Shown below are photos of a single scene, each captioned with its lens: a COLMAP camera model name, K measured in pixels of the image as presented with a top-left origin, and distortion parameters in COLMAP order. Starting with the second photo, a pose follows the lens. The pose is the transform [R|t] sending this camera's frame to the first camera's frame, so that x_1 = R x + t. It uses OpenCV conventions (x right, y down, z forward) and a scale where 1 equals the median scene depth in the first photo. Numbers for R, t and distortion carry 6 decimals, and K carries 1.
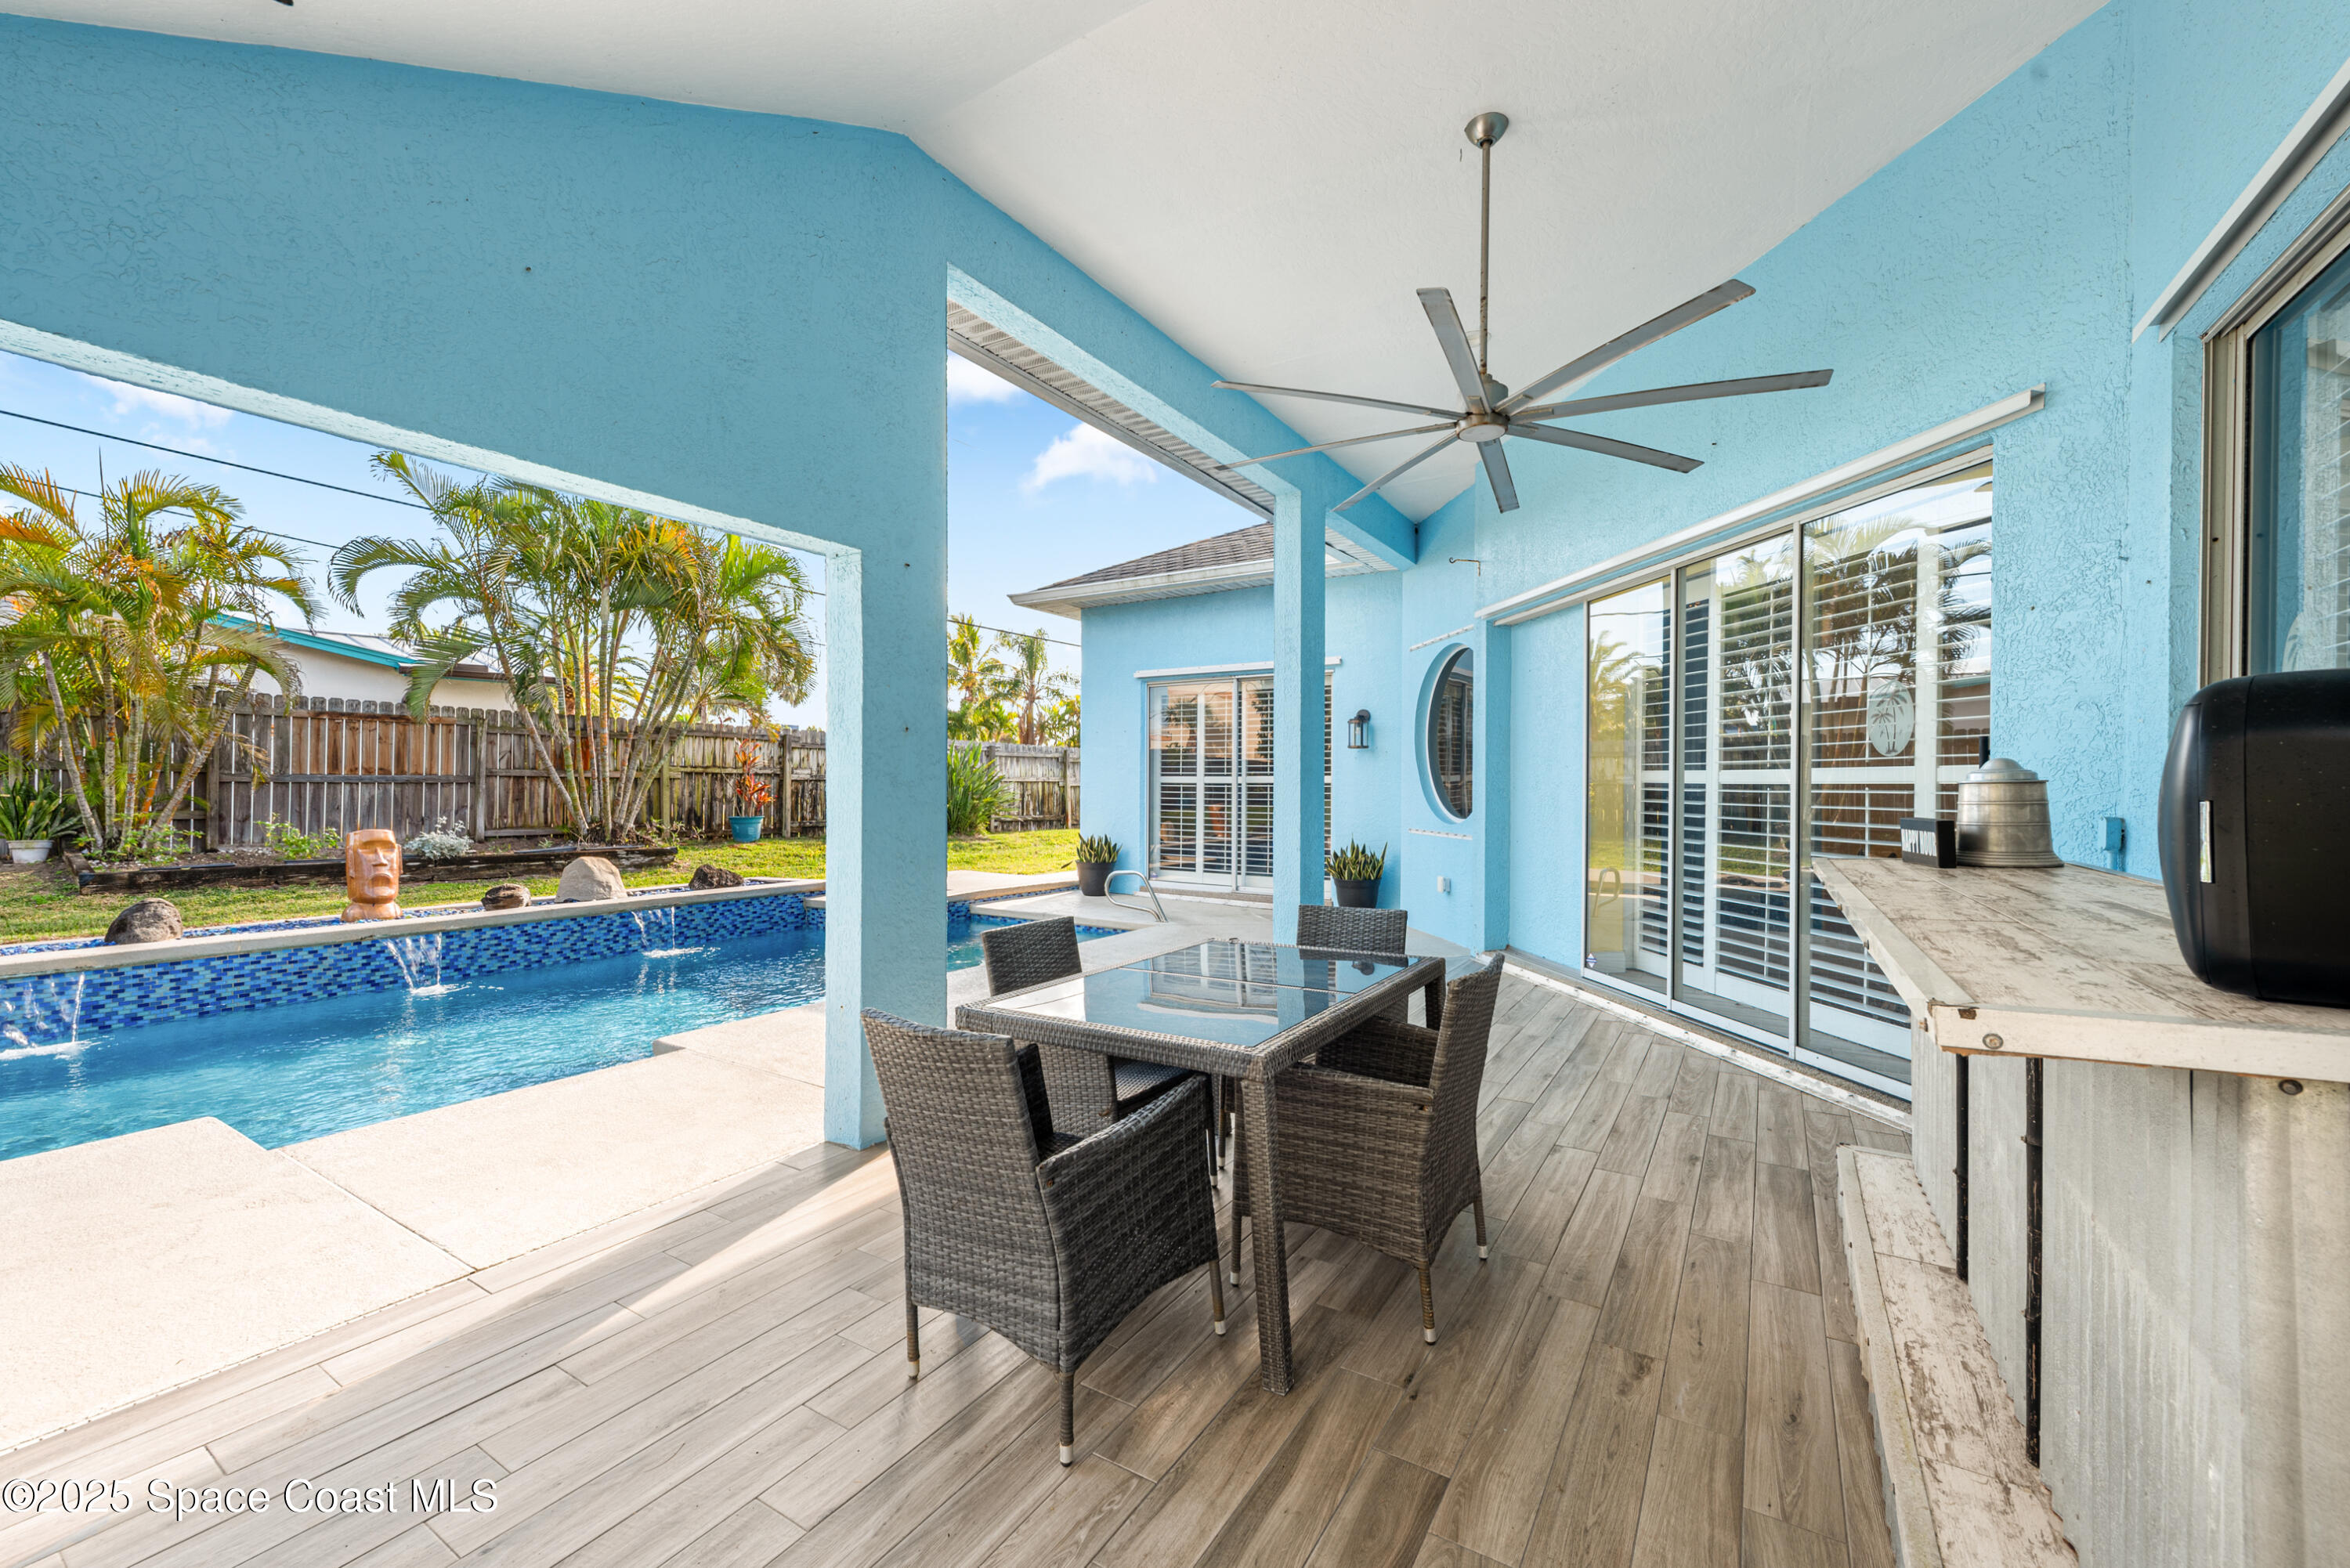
lens RADIAL K [[921.9, 0, 1174.1], [0, 921.9, 788.5], [0, 0, 1]] dist [0.008460, -0.002591]
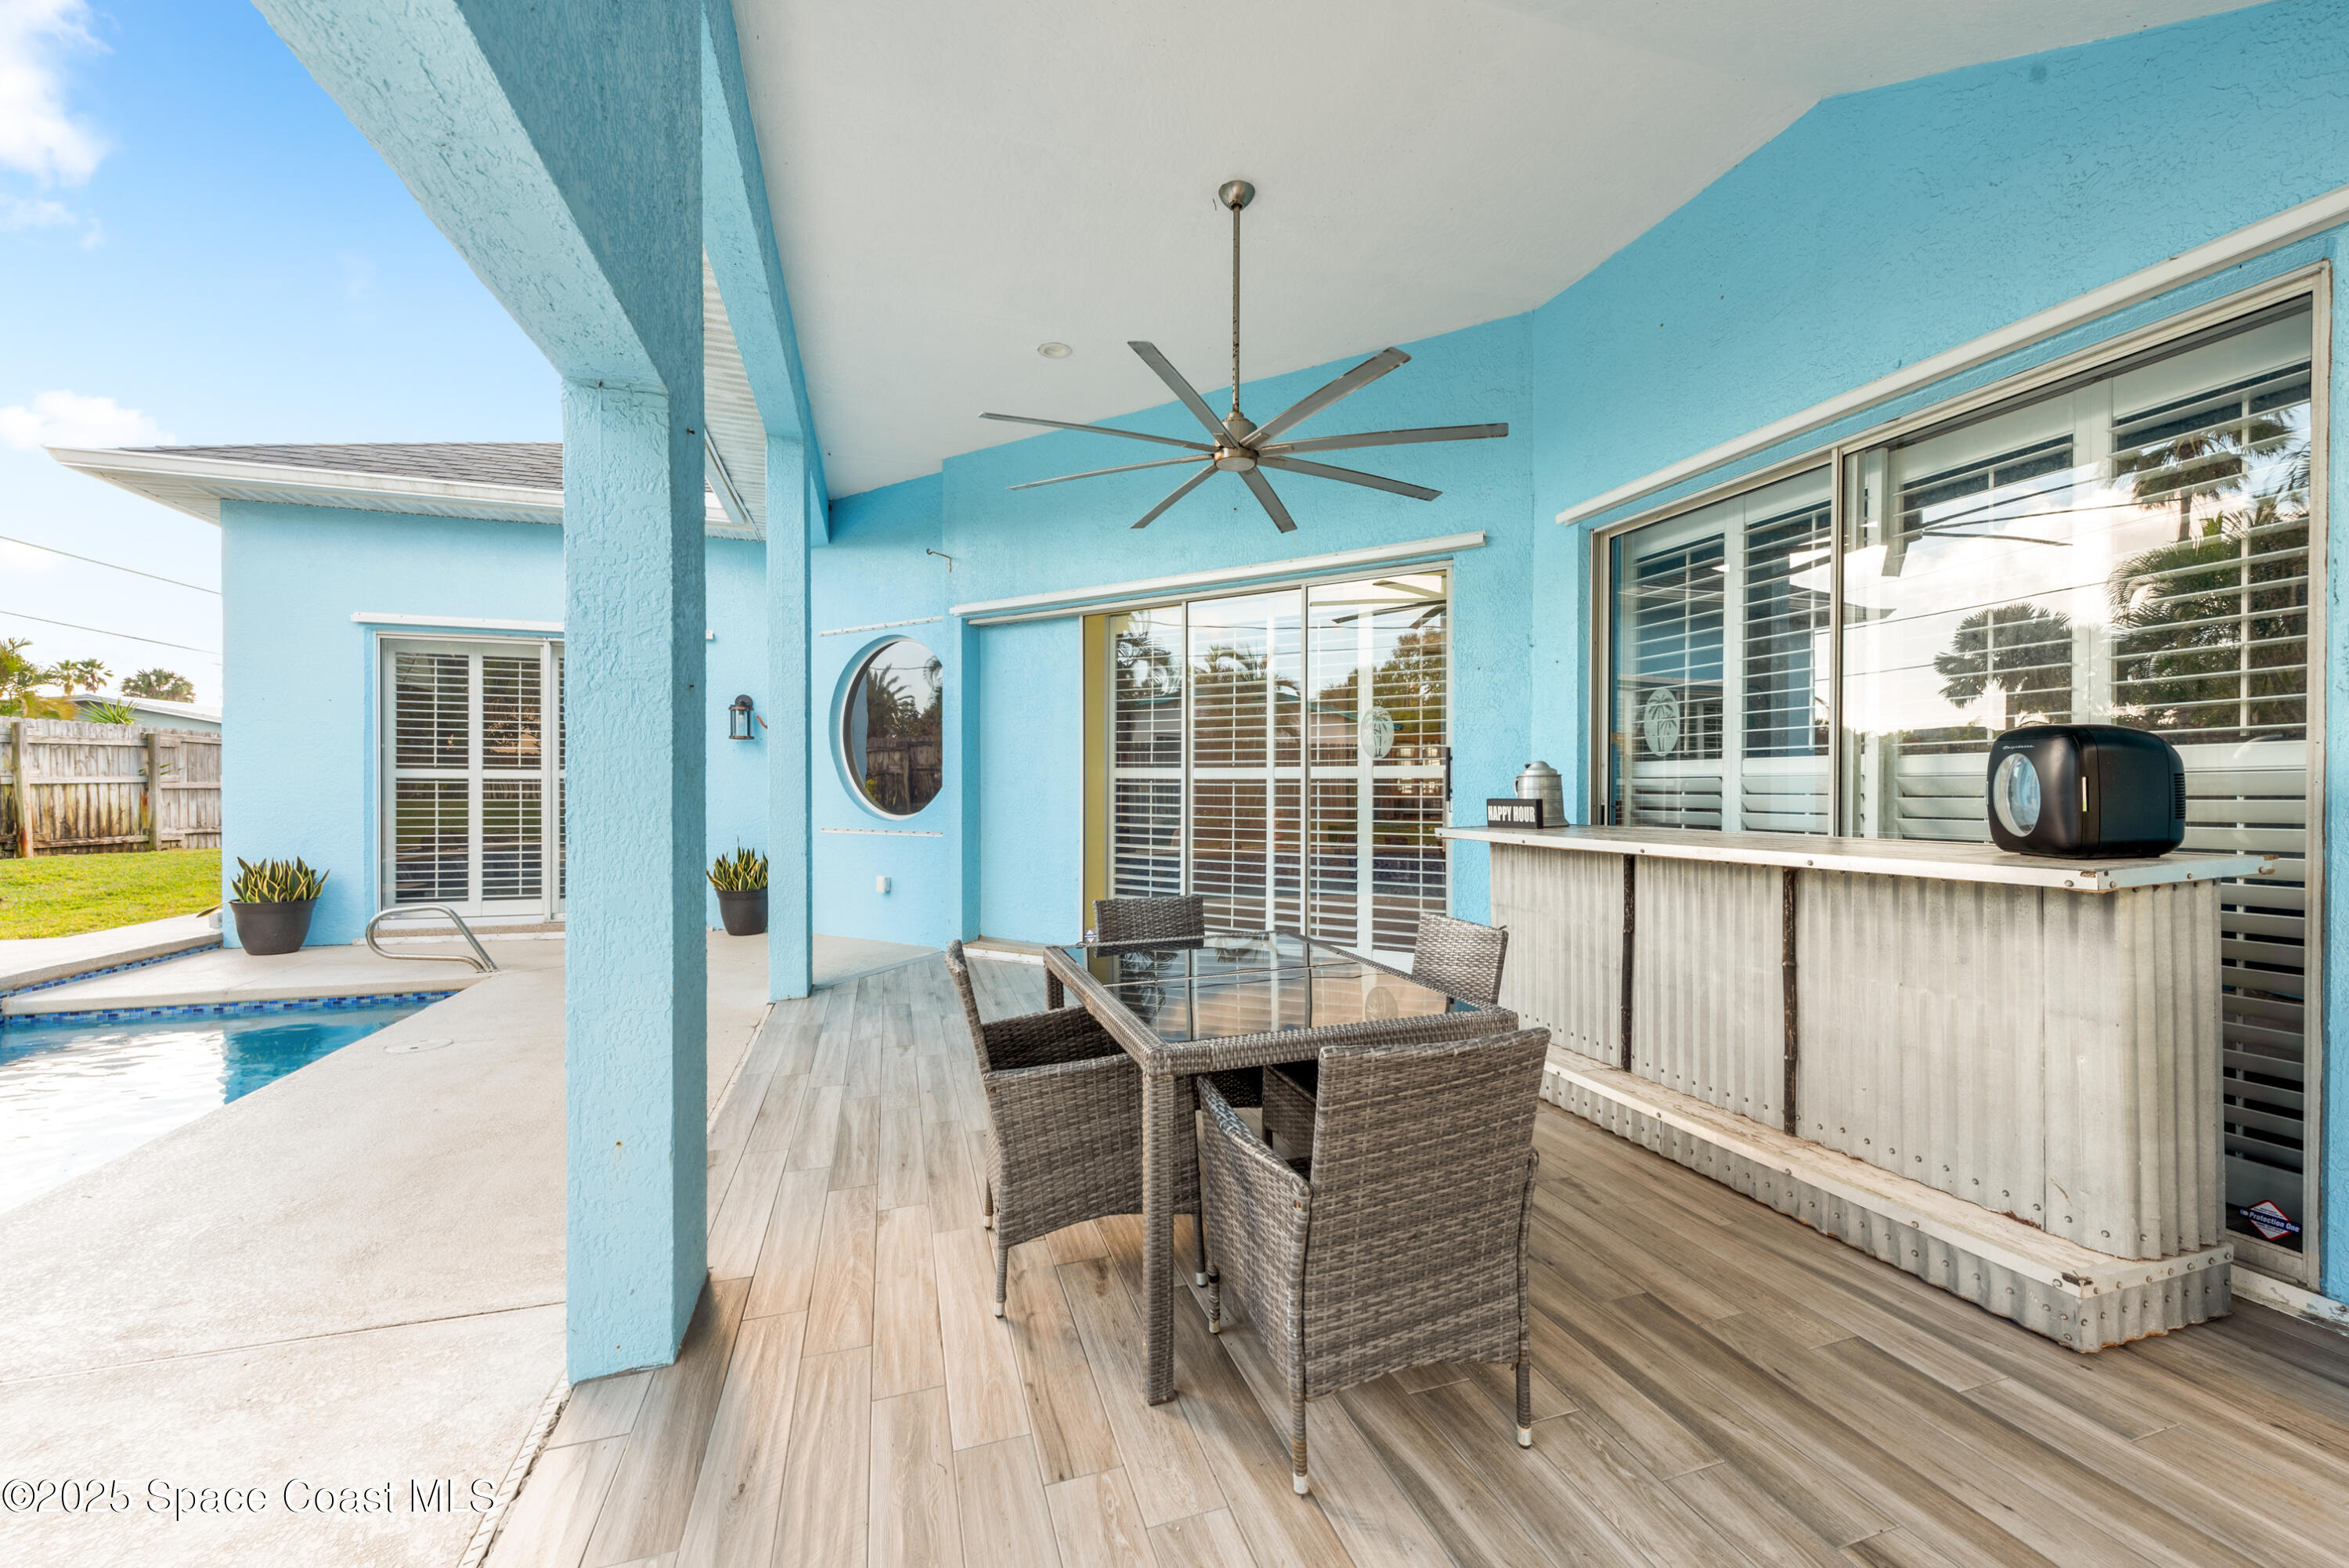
lens RADIAL K [[927.6, 0, 1179.5], [0, 927.6, 790.3], [0, 0, 1]] dist [0.011351, -0.000067]
pose [[0.643758, -0.005014, 0.765213, -0.317413], [0.003171, 0.999987, 0.003885, 0.004369], [-0.765222, -0.000074, 0.643766, 0.178518]]
